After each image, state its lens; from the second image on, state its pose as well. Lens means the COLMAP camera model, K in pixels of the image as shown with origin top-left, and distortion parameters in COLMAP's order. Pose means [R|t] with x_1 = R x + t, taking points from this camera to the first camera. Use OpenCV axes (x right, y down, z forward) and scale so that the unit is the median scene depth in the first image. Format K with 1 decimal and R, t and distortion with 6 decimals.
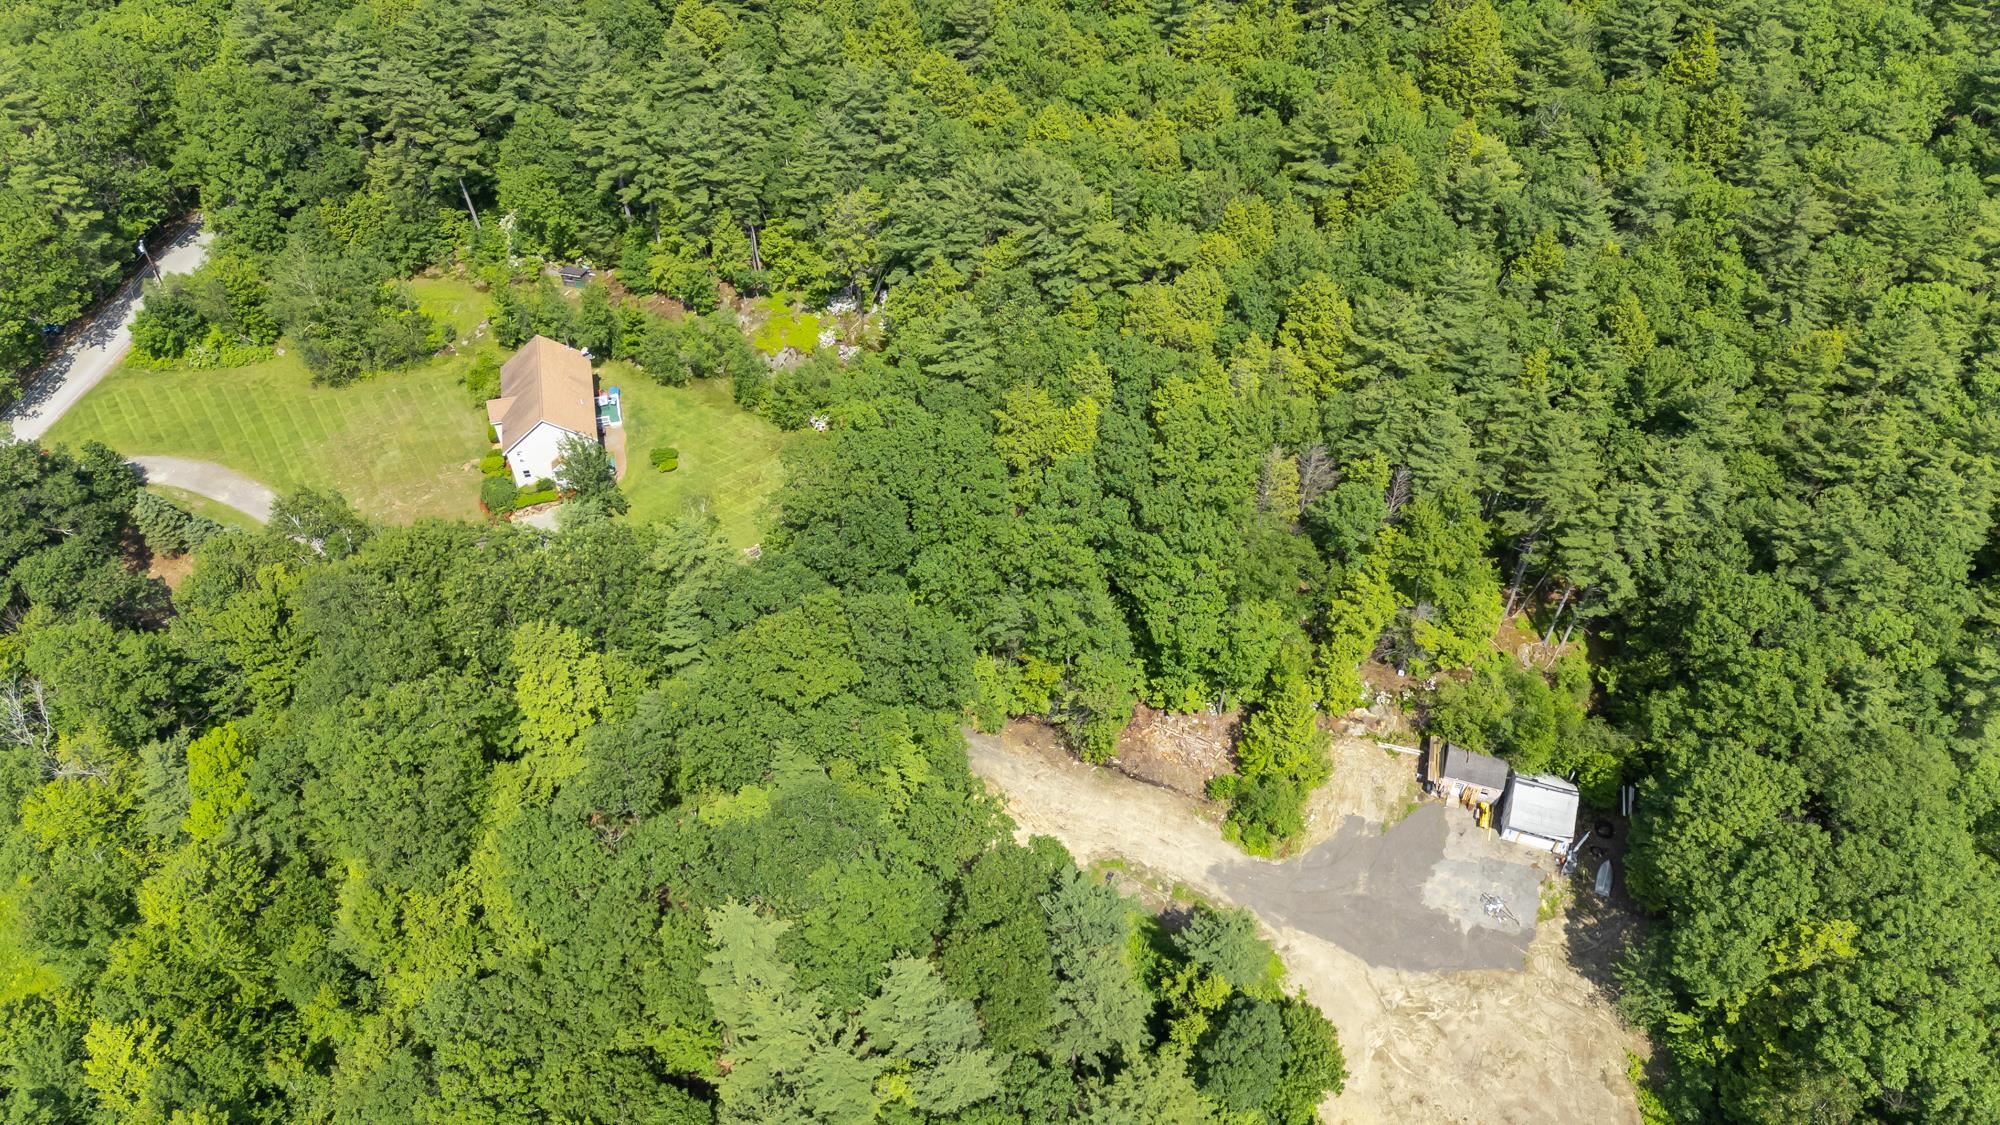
lens RADIAL K [[1462.7, 0, 1000.0], [0, 1462.7, 562.5], [0, 0, 1]] dist [0.087282, -0.055700]
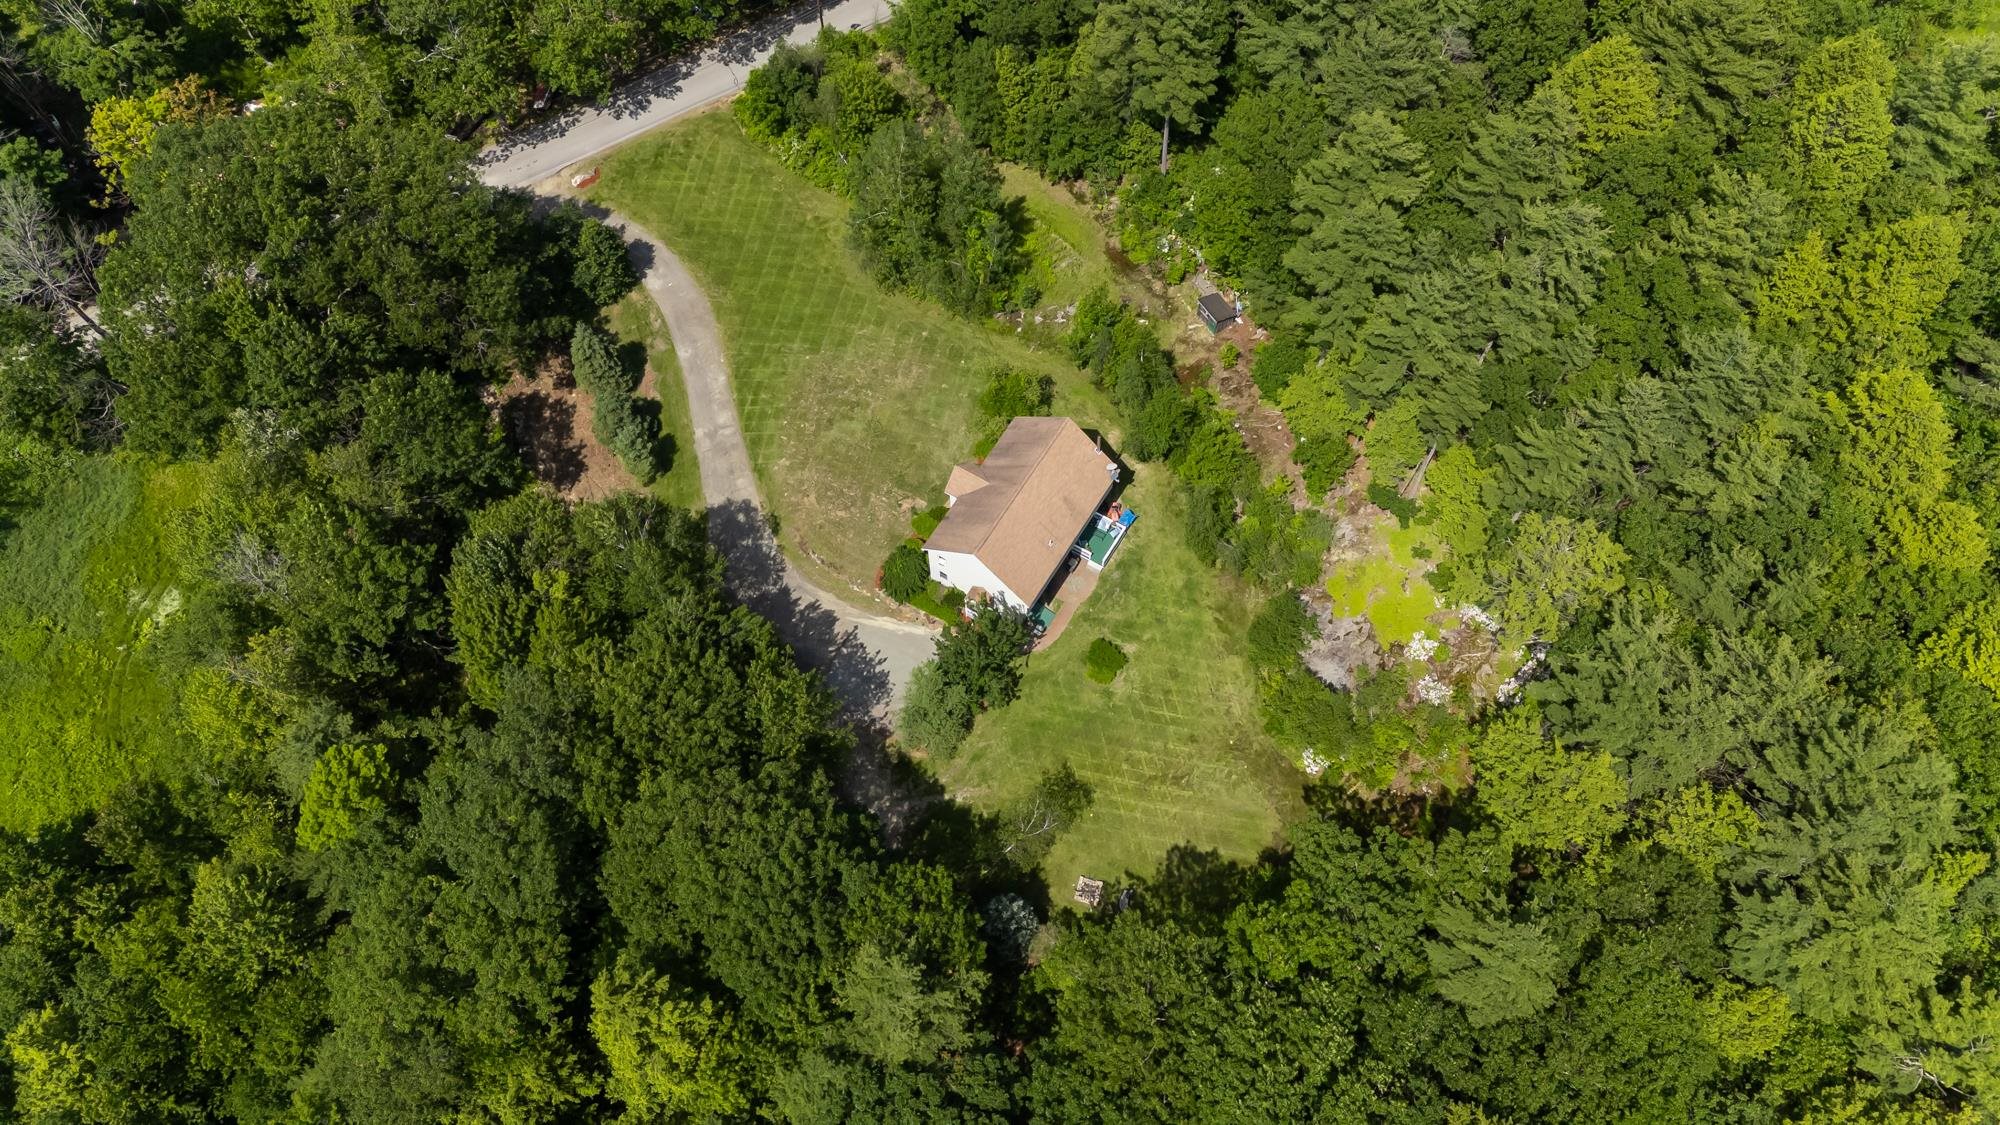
lens RADIAL K [[1462.7, 0, 1000.0], [0, 1462.7, 562.5], [0, 0, 1]] dist [0.087282, -0.055700]
pose [[0.713457, 0.620511, -0.325492, -0.063714], [-0.516853, 0.779690, 0.353478, -0.320727], [0.473120, -0.083960, 0.876988, 0.357429]]
